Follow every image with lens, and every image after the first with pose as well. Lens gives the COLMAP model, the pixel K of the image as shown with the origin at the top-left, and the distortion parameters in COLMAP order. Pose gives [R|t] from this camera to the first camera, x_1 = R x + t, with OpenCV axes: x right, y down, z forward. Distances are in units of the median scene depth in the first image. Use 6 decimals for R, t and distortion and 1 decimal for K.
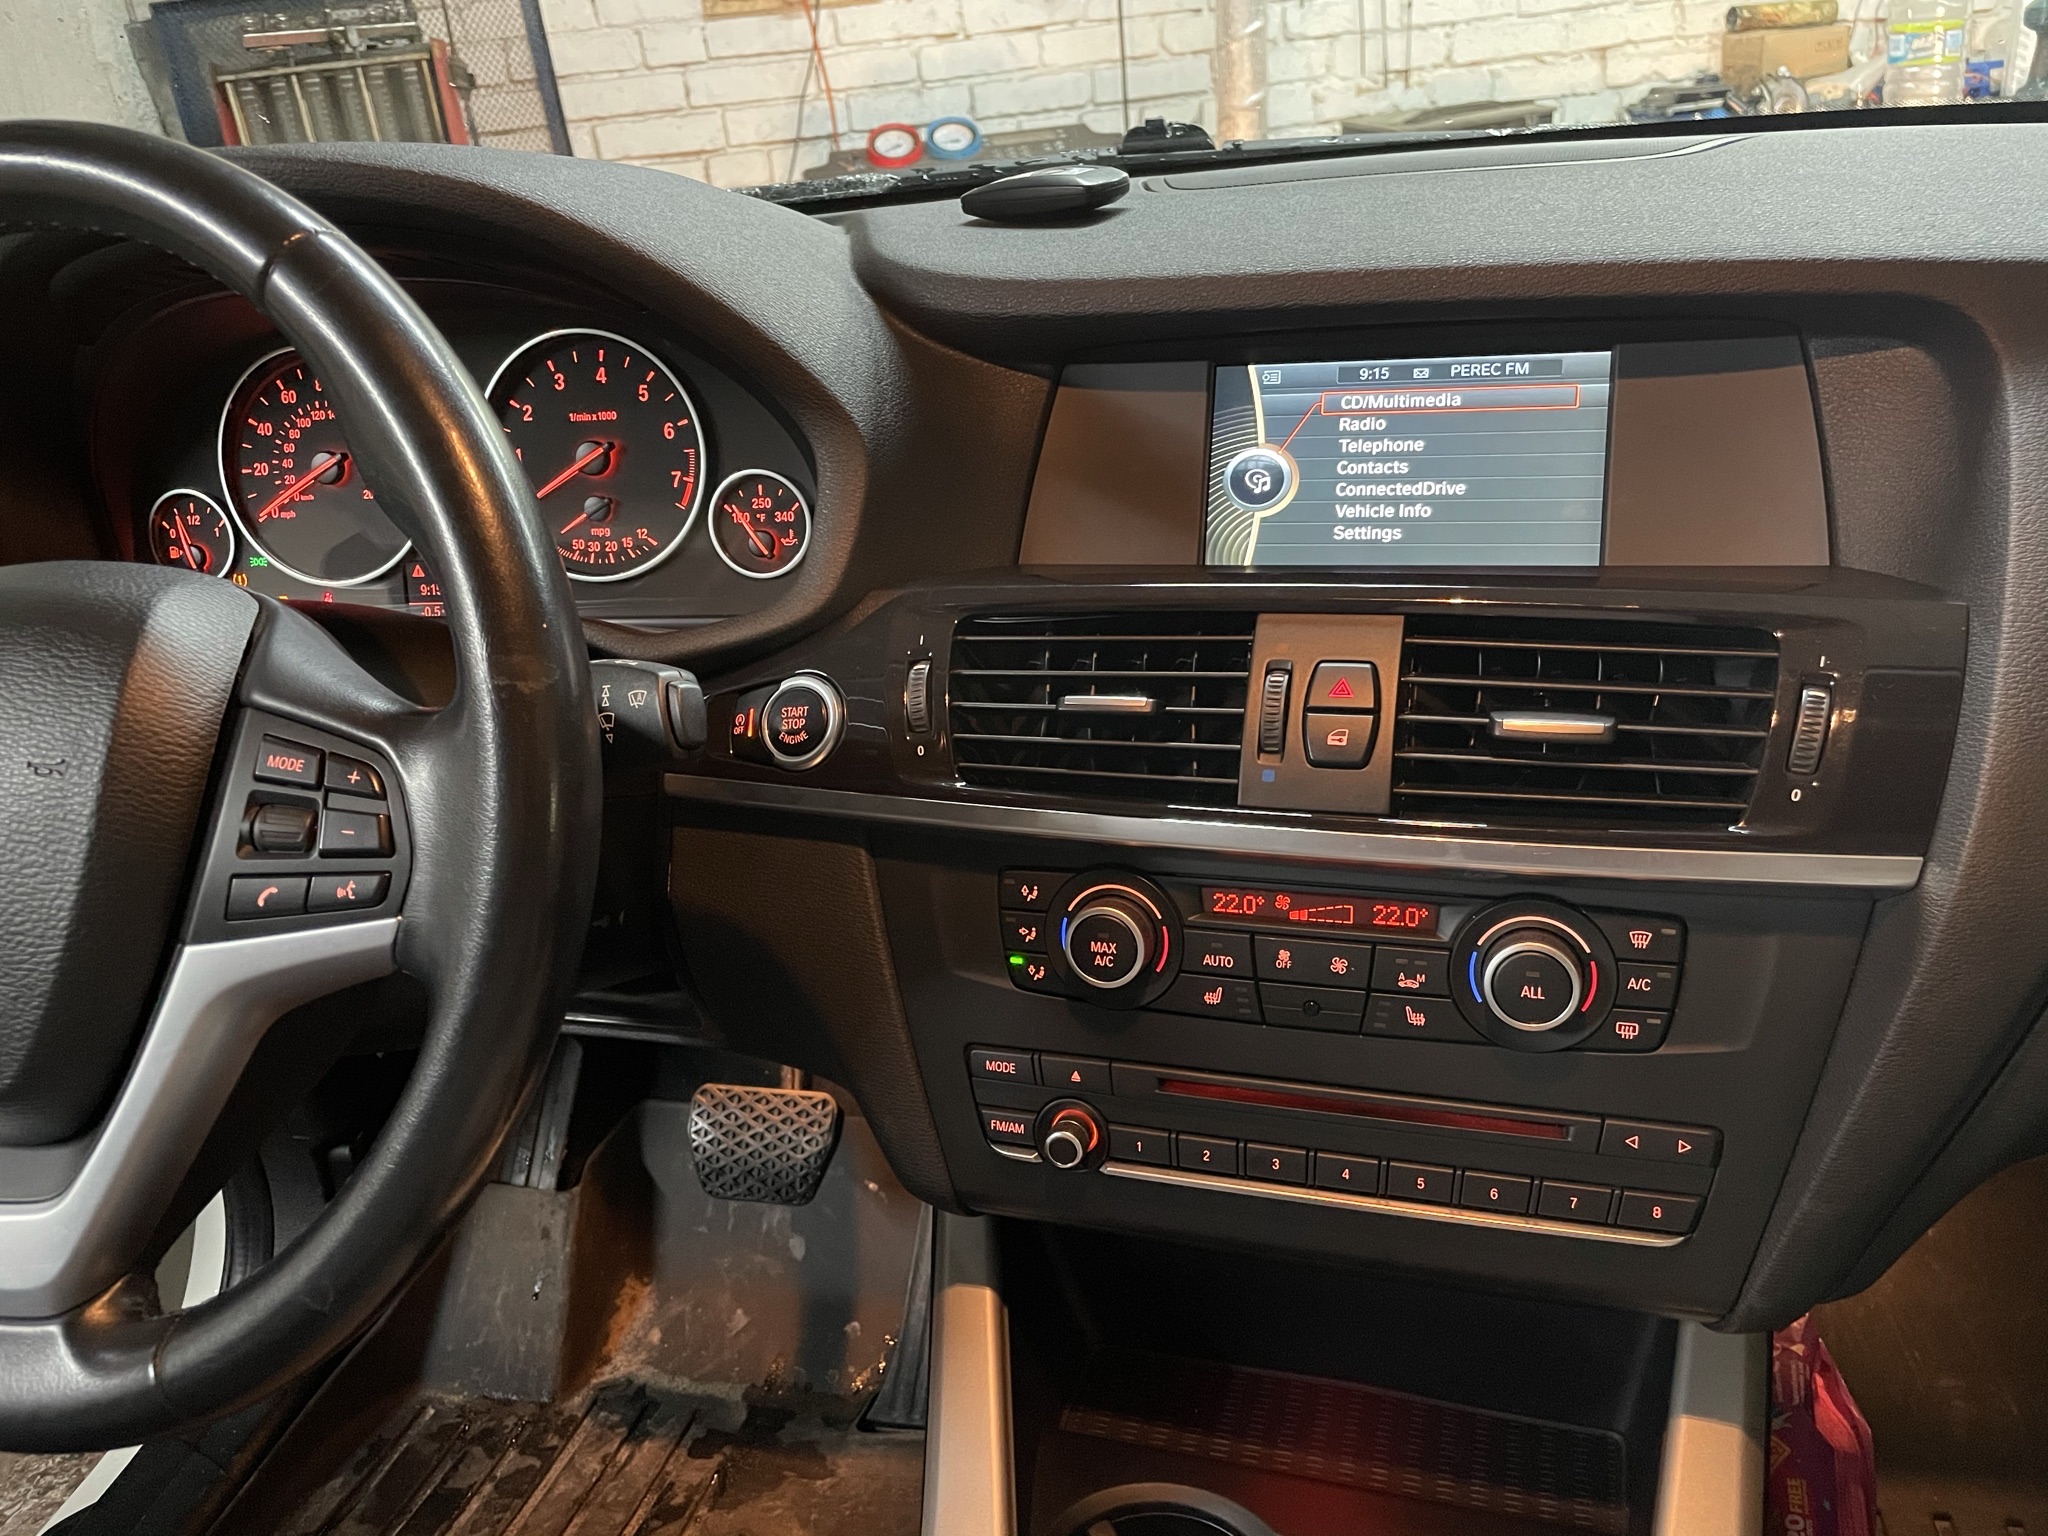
lens RADIAL K [[1541.5, 0, 1017.5], [0, 1541.5, 771.4], [0, 0, 1]] dist [0.082494, -0.136489]
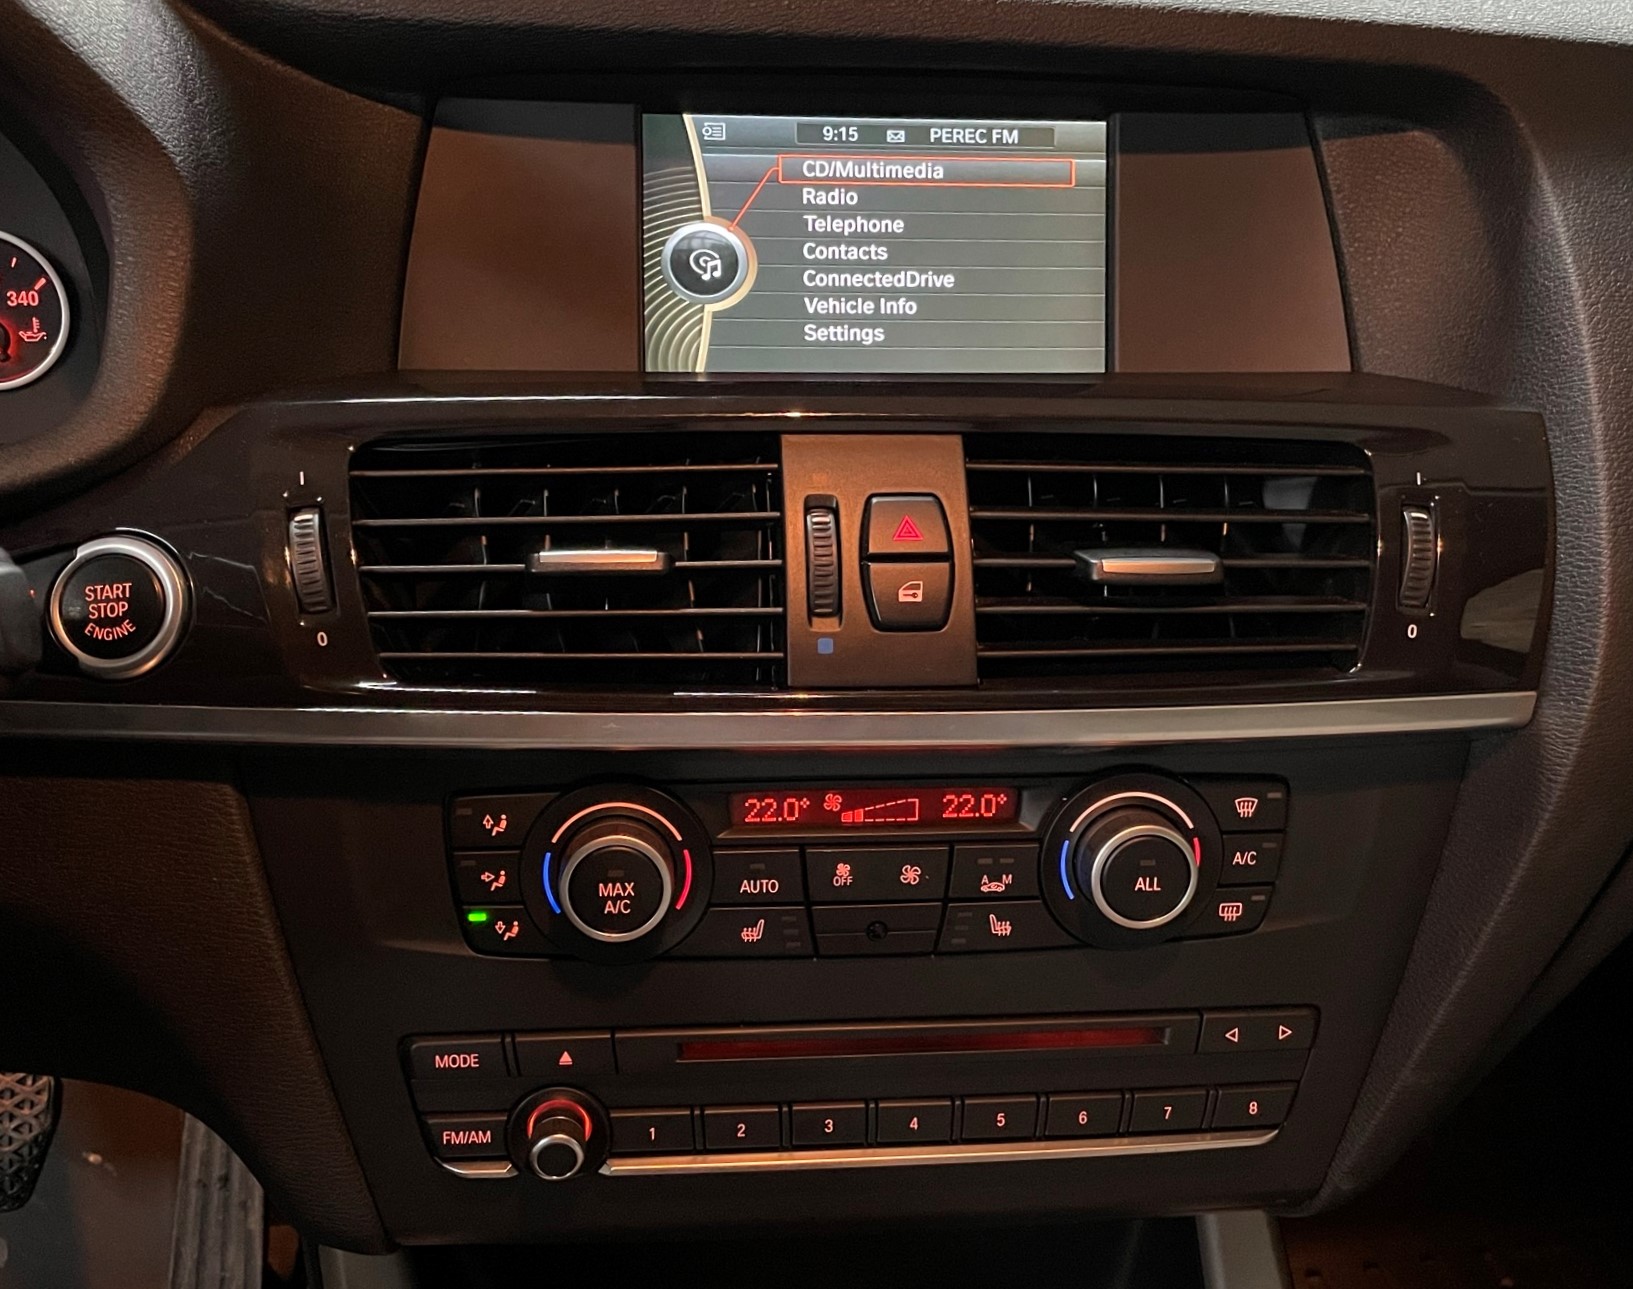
lens RADIAL K [[1540.3, 0, 772.1], [0, 1540.3, 672.2], [0, 0, 1]] dist [0.092415, -0.169166]
pose [[0.915545, -0.076048, 0.394962, -0.146240], [0.055405, 0.996447, 0.063430, -0.030013], [-0.398382, -0.036190, 0.916505, 0.264718]]
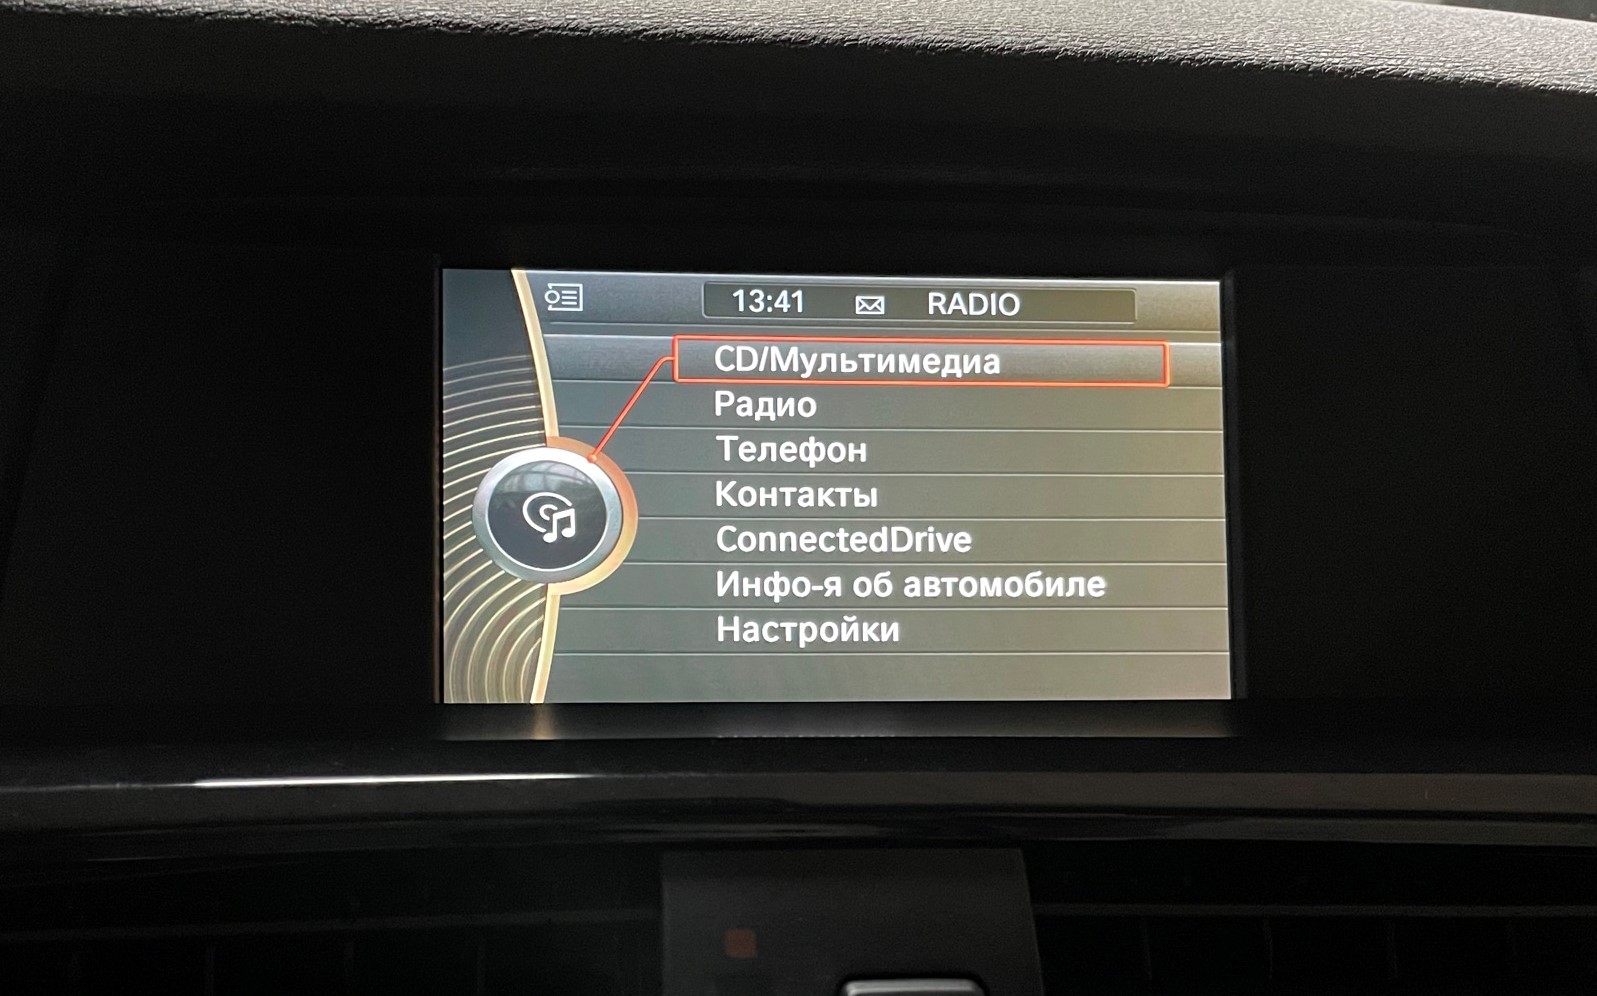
lens RADIAL K [[1545.6, 0, 712.9], [0, 1545.6, 759.7], [0, 0, 1]] dist [0.093644, -0.157599]
pose [[0.916625, -0.044005, 0.397318, 0.012919], [0.059471, 0.997873, -0.026682, -0.103431], [-0.395299, 0.048086, 0.917293, 0.578207]]
